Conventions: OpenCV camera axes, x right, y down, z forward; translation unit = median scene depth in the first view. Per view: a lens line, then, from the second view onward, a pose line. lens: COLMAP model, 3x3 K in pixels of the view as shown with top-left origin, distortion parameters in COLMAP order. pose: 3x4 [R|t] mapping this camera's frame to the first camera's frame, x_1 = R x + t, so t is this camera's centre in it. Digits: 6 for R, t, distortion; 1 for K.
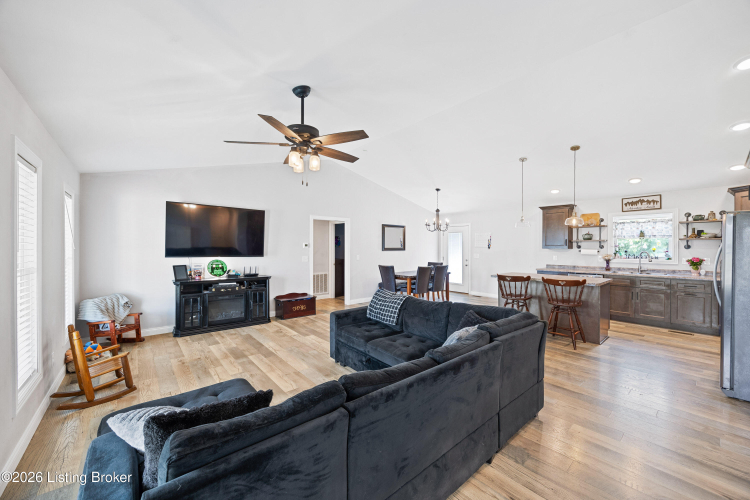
lens RADIAL K [[289.6, 0, 375.5], [0, 289.6, 247.9], [0, 0, 1]] dist [-0.001498, -0.000227]
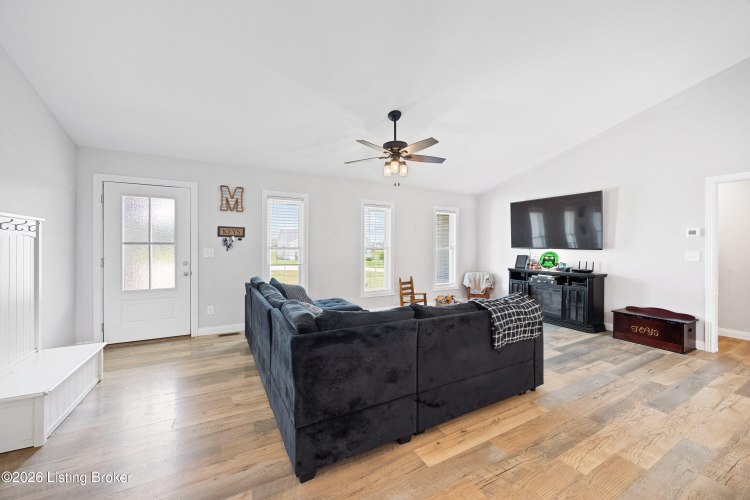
lens RADIAL K [[289.6, 0, 375.5], [0, 289.6, 247.9], [0, 0, 1]] dist [-0.001498, -0.000227]
pose [[-0.201043, 0.001244, -0.979582, 0.514889], [-0.007064, 0.999971, 0.002720, 0.028127], [0.979557, 0.007466, -0.201028, 0.577635]]
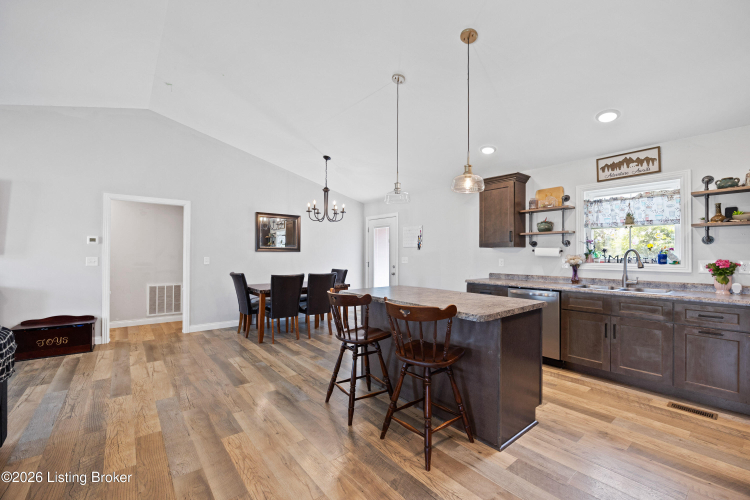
lens RADIAL K [[315.8, 0, 376.7], [0, 315.8, 251.7], [0, 0, 1]] dist [-0.010817, -0.000050]
pose [[0.999646, 0.004141, -0.026280, 0.457216], [-0.004512, 0.999891, -0.014068, 0.027182], [0.026219, 0.014182, 0.999556, 0.386981]]
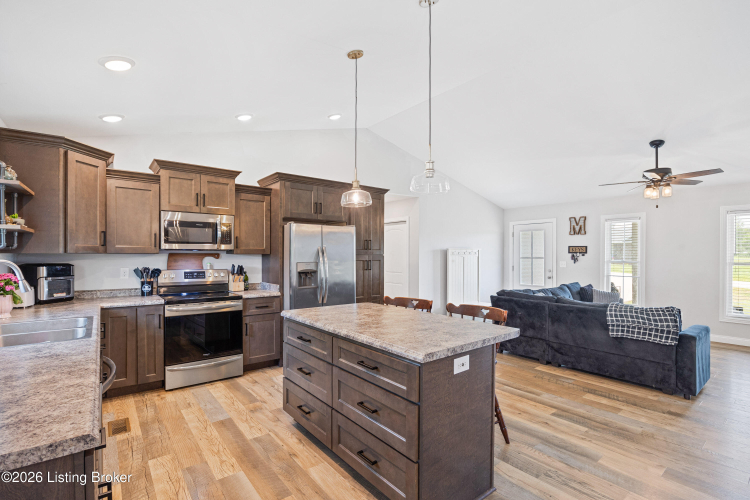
lens RADIAL K [[356.3, 0, 375.0], [0, 356.3, 250.0], [0, 0, 1]] dist [0.000269, 0.000044]
pose [[-0.999033, -0.001054, 0.043953, 0.524525], [-0.001370, 0.999973, -0.007154, 0.001822], [-0.043944, -0.007207, -0.999008, 1.386048]]
